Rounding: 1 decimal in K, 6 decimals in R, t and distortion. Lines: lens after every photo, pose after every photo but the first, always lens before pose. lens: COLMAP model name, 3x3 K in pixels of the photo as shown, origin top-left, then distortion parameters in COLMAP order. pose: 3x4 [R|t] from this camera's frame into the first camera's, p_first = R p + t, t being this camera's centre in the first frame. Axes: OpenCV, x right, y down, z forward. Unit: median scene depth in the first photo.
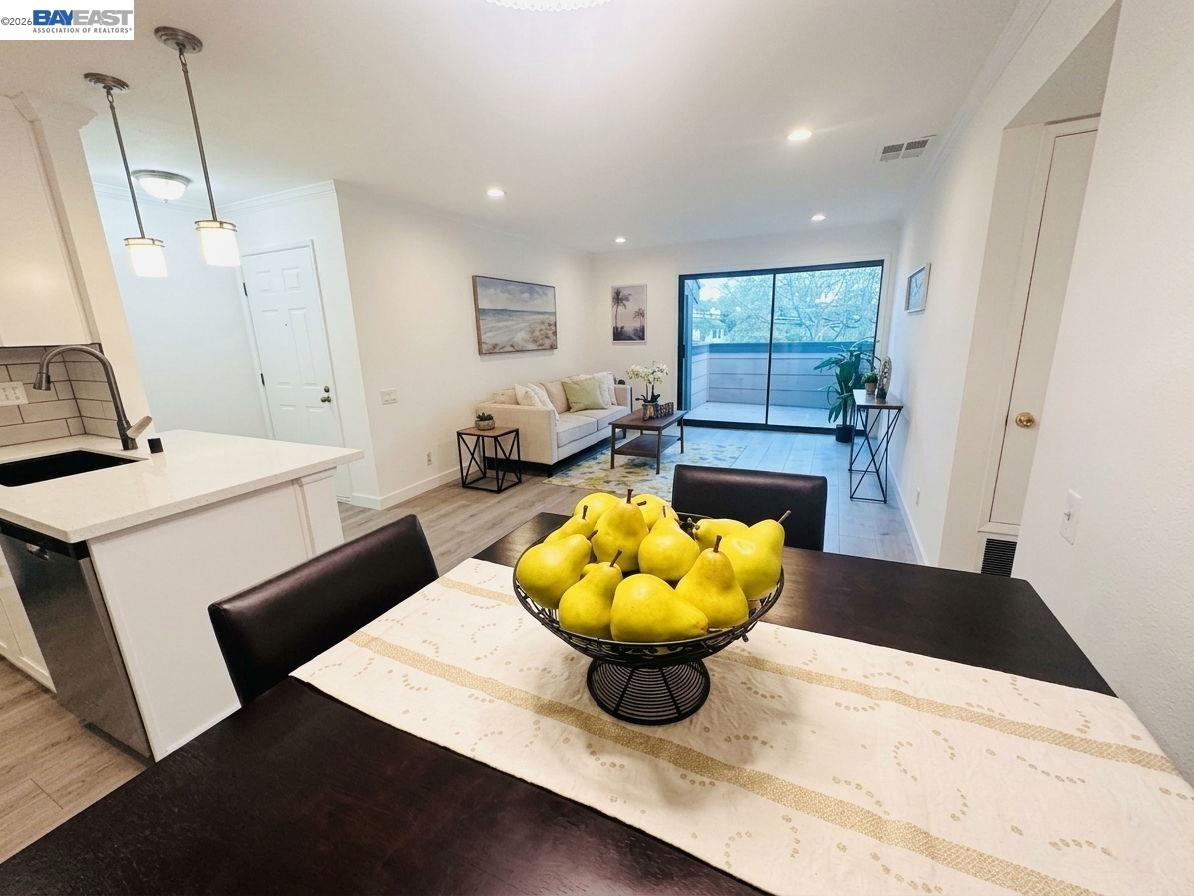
lens RADIAL K [[486.9, 0, 594.8], [0, 486.9, 446.3], [0, 0, 1]] dist [0.014286, -0.007641]
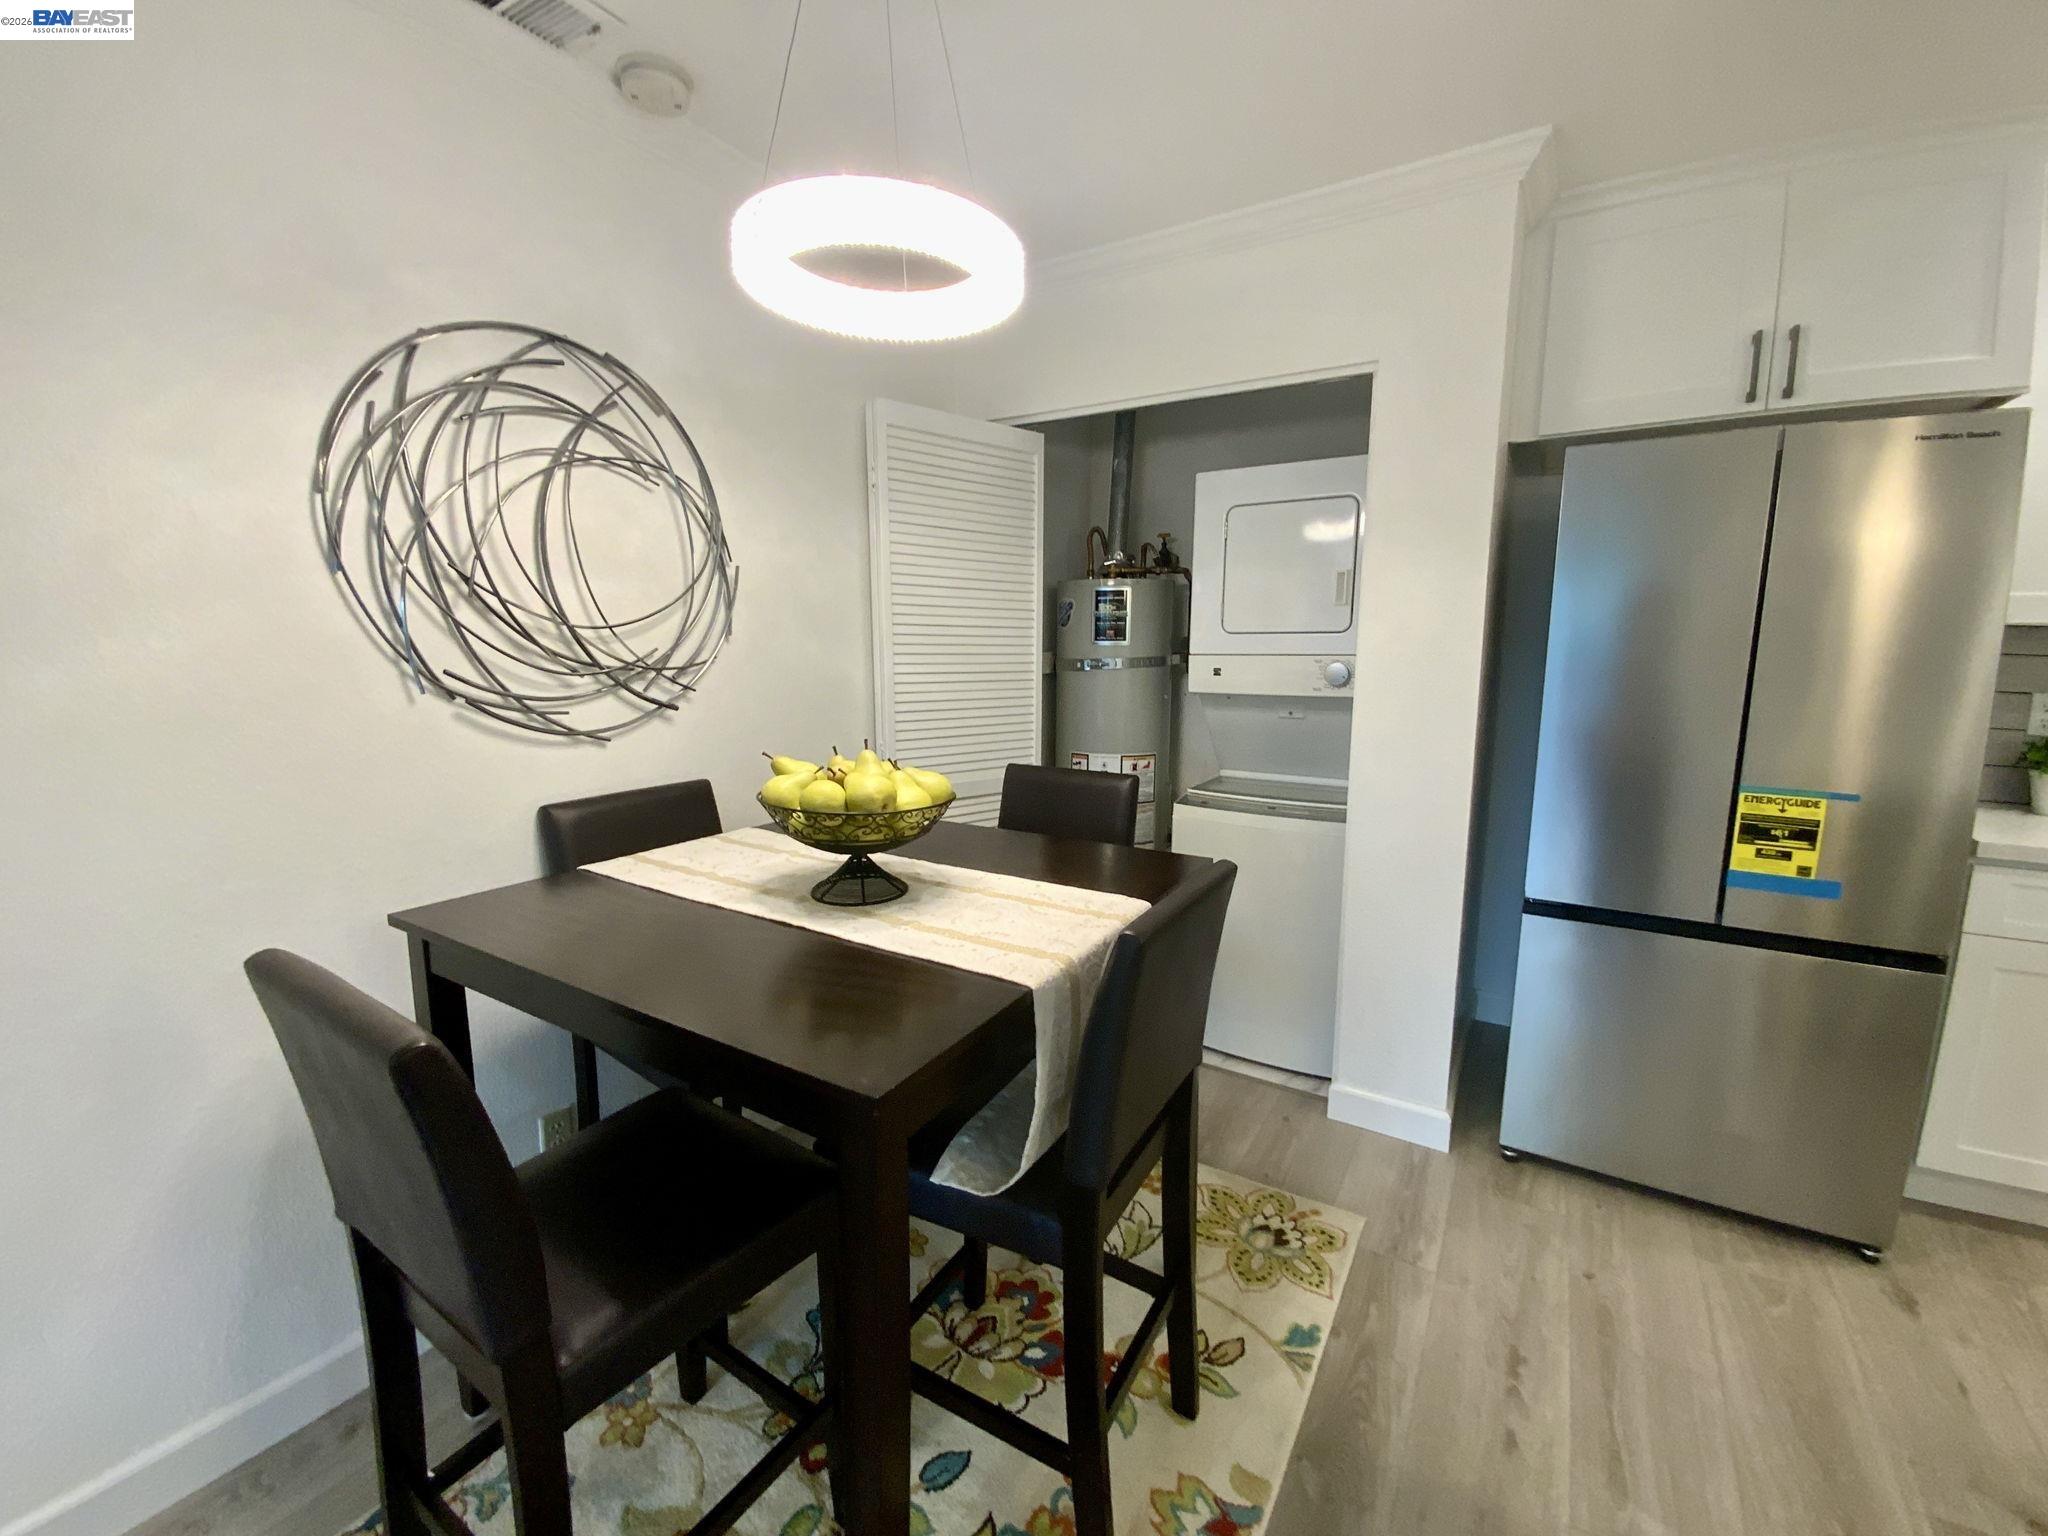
lens RADIAL K [[830.0, 0, 1023.0], [0, 830.0, 766.0], [0, 0, 1]] dist [0.014609, -0.008051]
pose [[-0.992217, 0.008482, 0.124231, -0.074312], [0.055214, 0.924202, 0.377891, -0.078625], [-0.111610, 0.381809, -0.917477, 0.357058]]
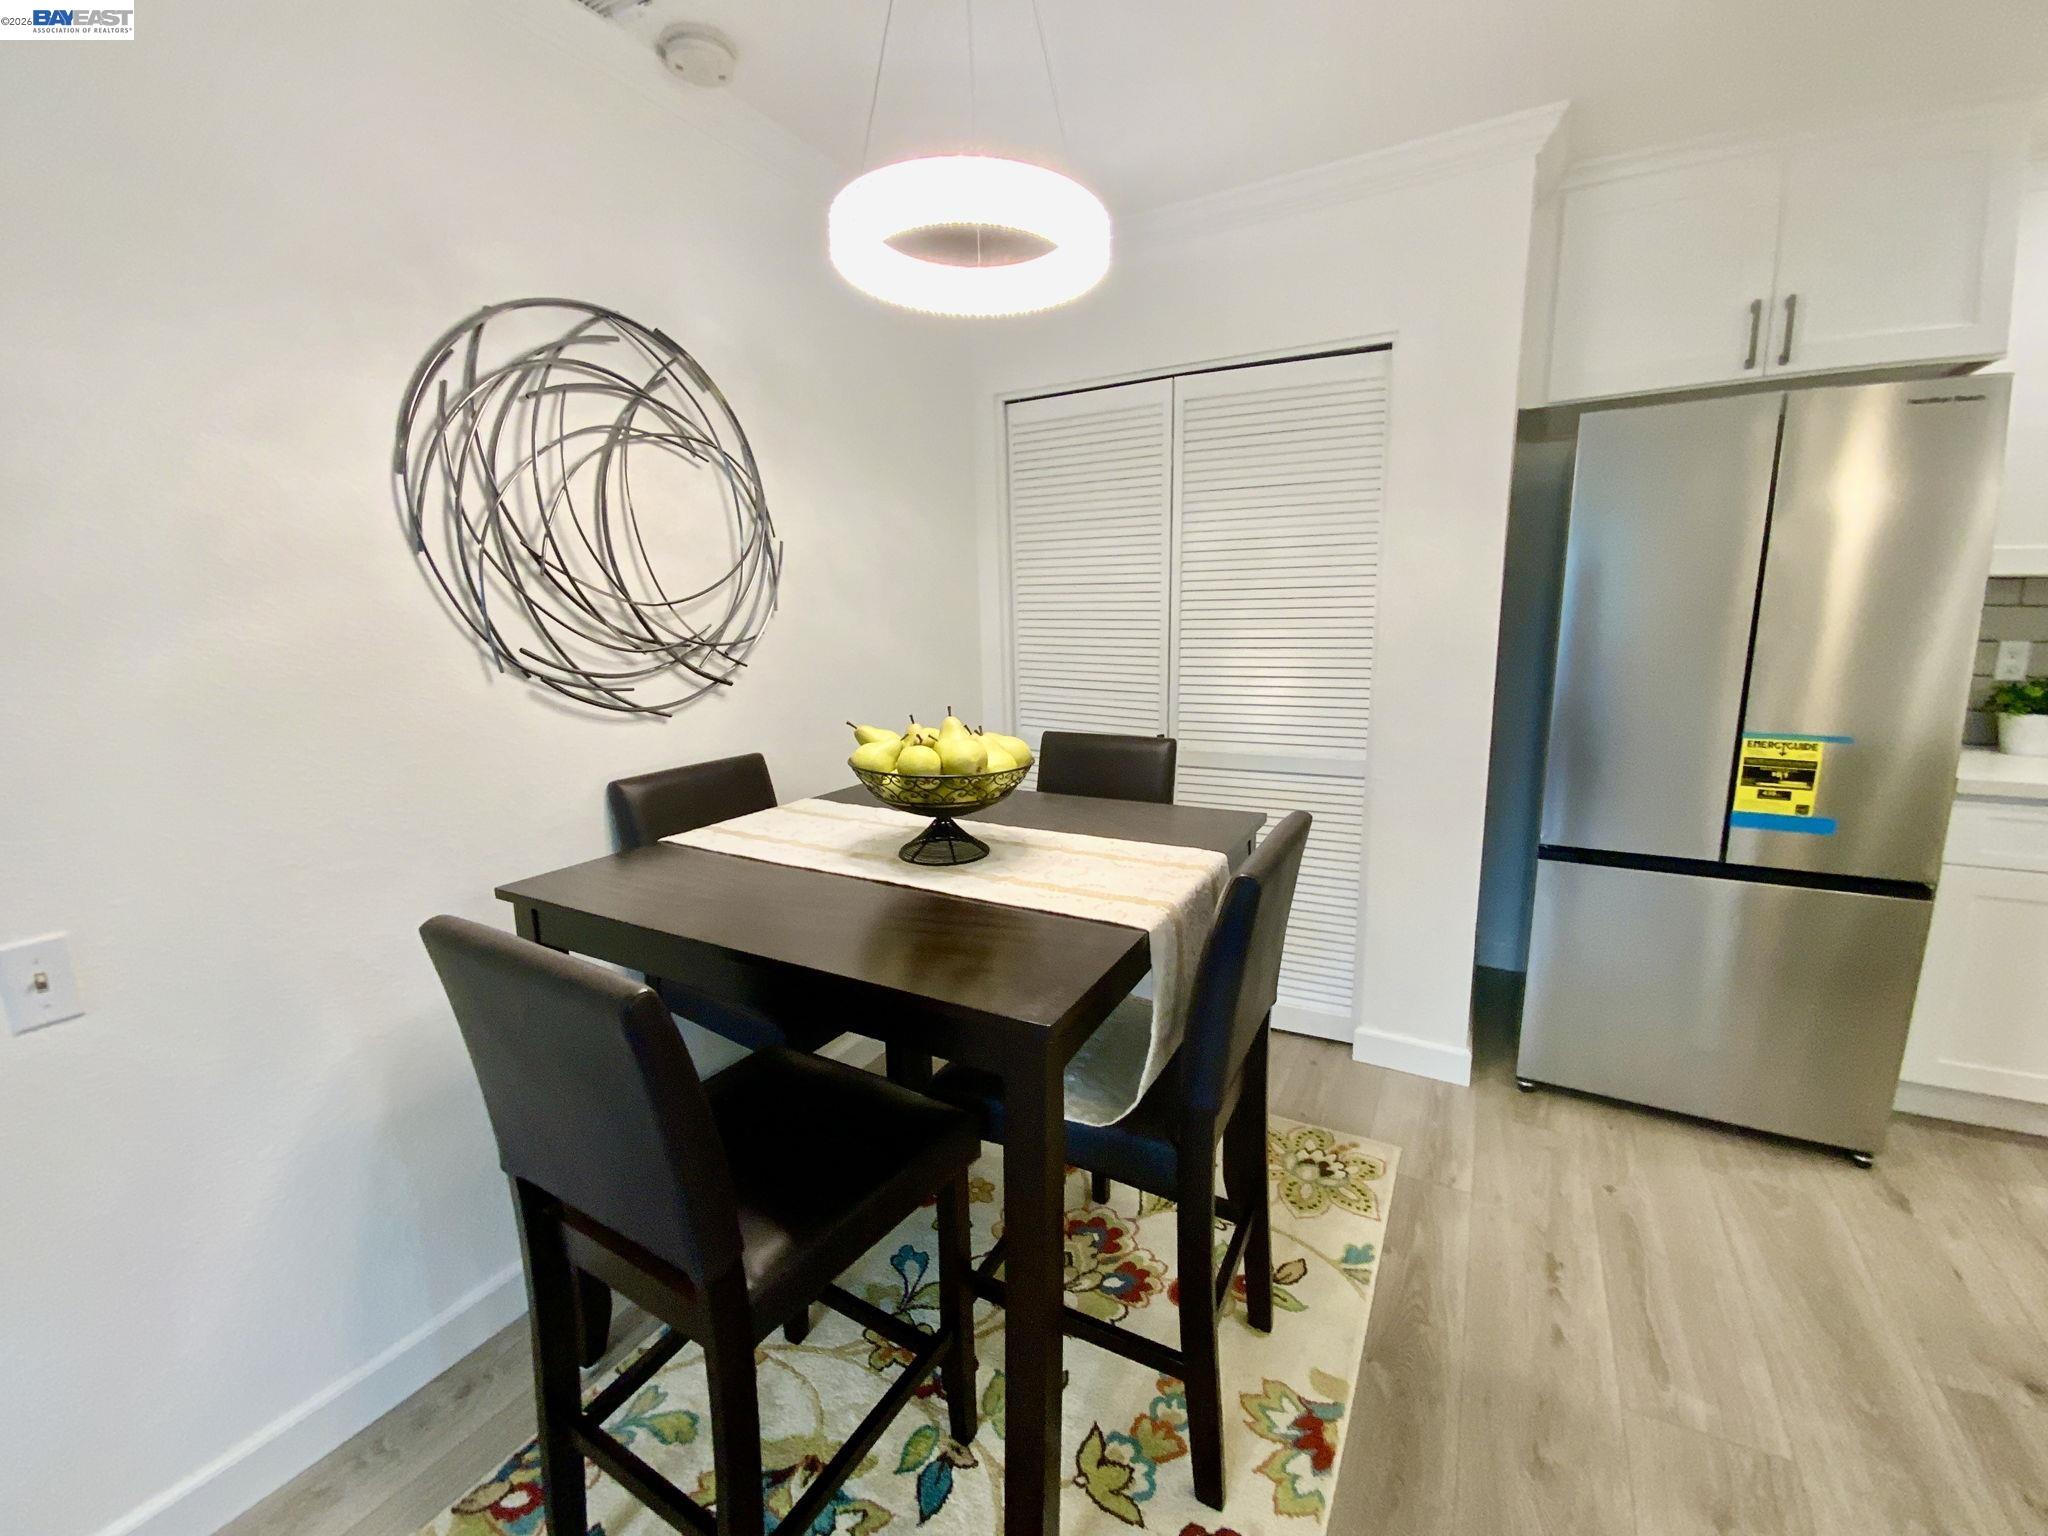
lens RADIAL K [[835.1, 0, 1020.2], [0, 835.1, 765.1], [0, 0, 1]] dist [0.014286, -0.007641]
pose [[-0.996014, 0.032448, 0.083087, -0.037754], [0.063596, 0.911476, 0.406408, -0.082233], [-0.062545, 0.410072, -0.909906, 0.374332]]
